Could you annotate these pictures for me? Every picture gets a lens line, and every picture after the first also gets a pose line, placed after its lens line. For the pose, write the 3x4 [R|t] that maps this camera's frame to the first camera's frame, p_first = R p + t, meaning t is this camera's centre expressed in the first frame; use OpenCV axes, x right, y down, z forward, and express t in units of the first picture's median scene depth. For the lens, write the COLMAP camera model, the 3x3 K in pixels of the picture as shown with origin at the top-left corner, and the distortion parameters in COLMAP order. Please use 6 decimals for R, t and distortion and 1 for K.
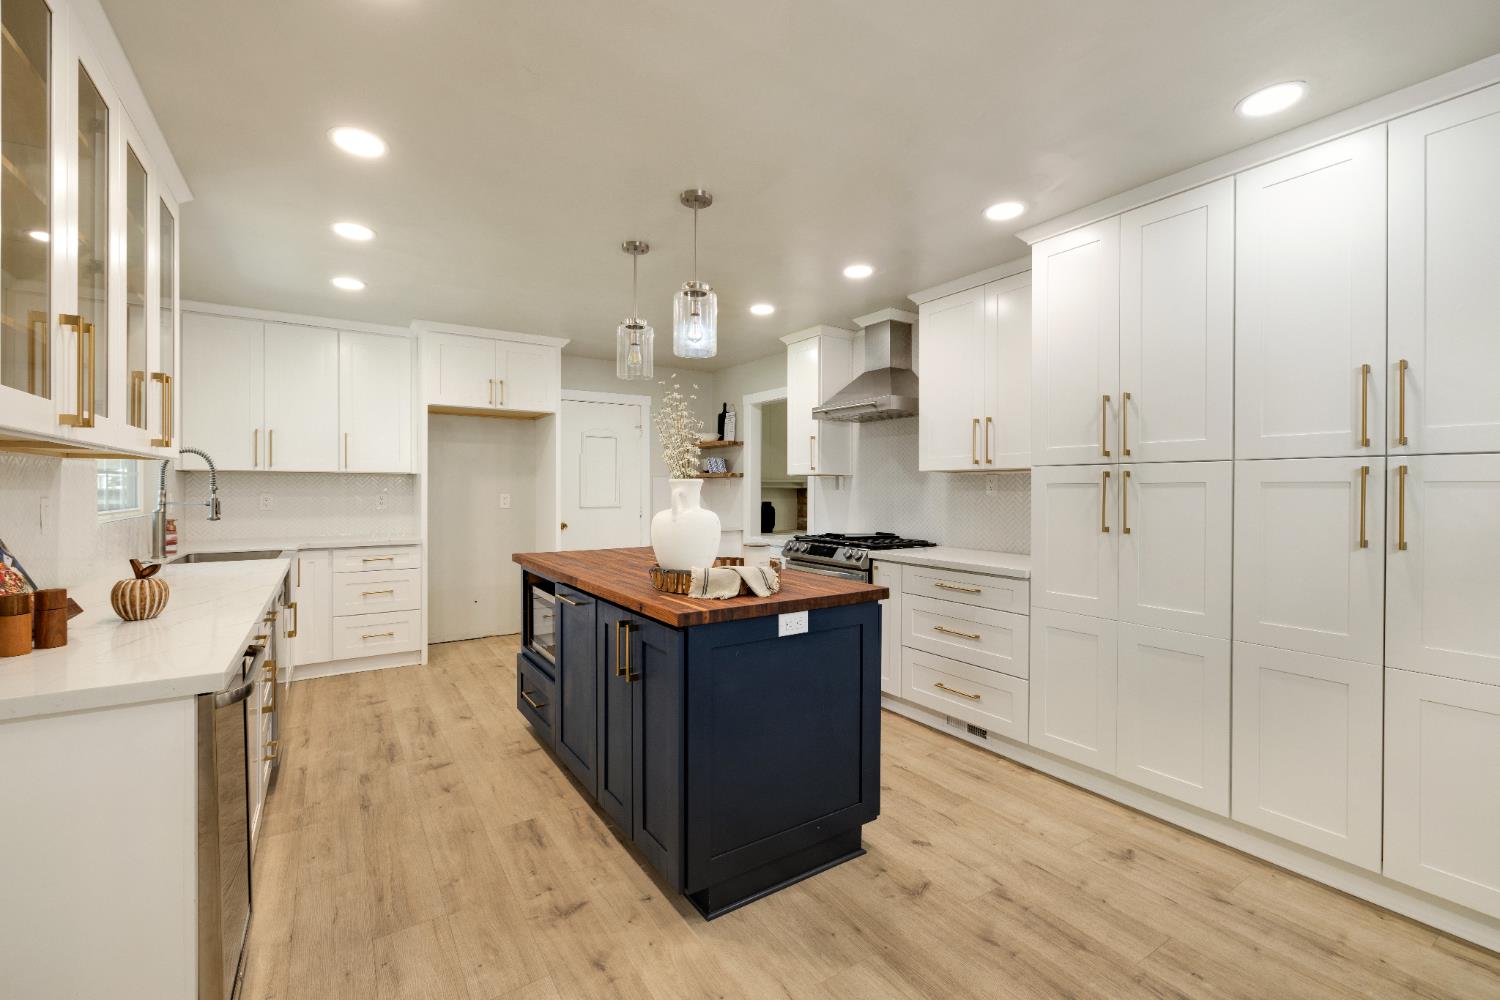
lens RADIAL K [[631.5, 0, 746.0], [0, 631.5, 492.3], [0, 0, 1]] dist [0.001520, 0.000525]
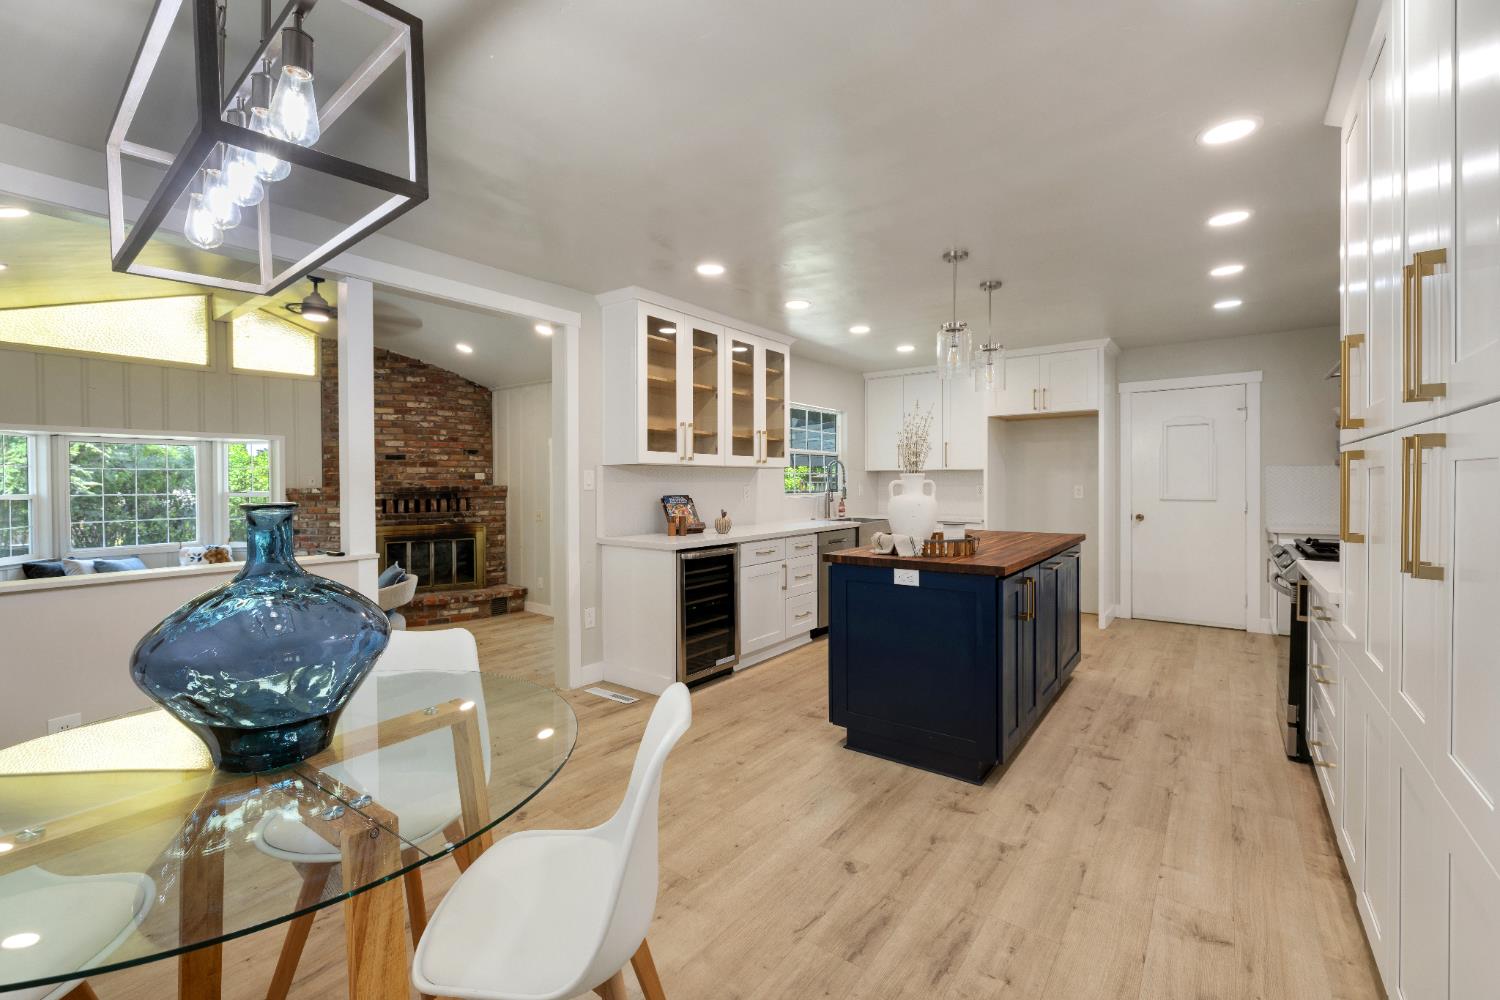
lens RADIAL K [[631.5, 0, 746.3], [0, 631.5, 488.9], [0, 0, 1]] dist [0.001520, 0.000525]
pose [[0.341206, 0.007187, -0.939961, 1.222273], [-0.002593, 0.999974, 0.006705, 0.005259], [0.939985, 0.000149, 0.341216, 0.192133]]
